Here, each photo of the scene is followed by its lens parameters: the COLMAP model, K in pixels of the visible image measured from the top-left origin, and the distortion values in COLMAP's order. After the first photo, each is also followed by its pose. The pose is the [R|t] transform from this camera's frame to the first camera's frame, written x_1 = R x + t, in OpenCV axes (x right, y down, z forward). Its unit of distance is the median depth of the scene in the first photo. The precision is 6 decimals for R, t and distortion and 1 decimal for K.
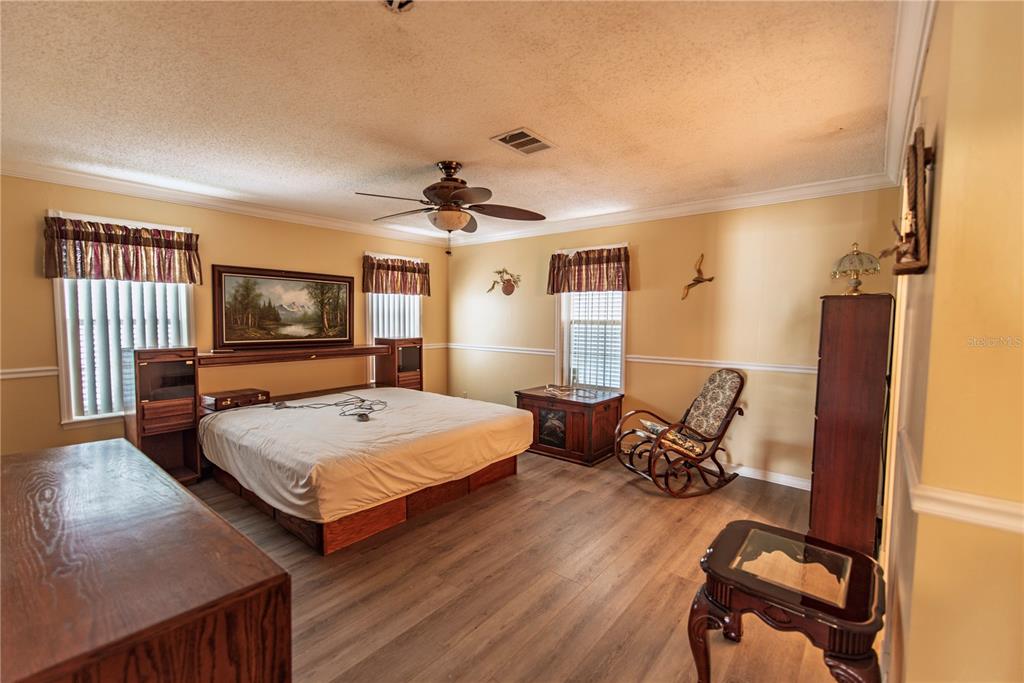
lens RADIAL K [[440.9, 0, 512.3], [0, 440.9, 343.4], [0, 0, 1]] dist [-0.000466, -0.000165]
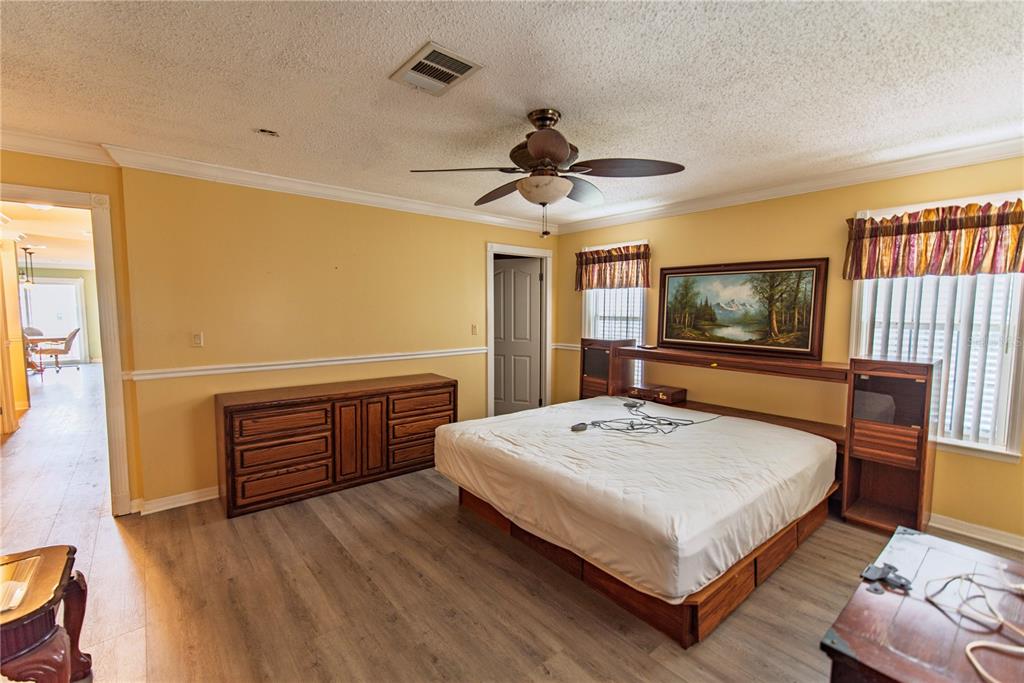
lens RADIAL K [[440.9, 0, 512.3], [0, 440.9, 343.4], [0, 0, 1]] dist [-0.000466, -0.000165]
pose [[-0.190357, 0.071493, -0.979108, 0.446437], [-0.067653, 0.994018, 0.085735, -0.057232], [0.979381, 0.082560, -0.184381, 0.795119]]
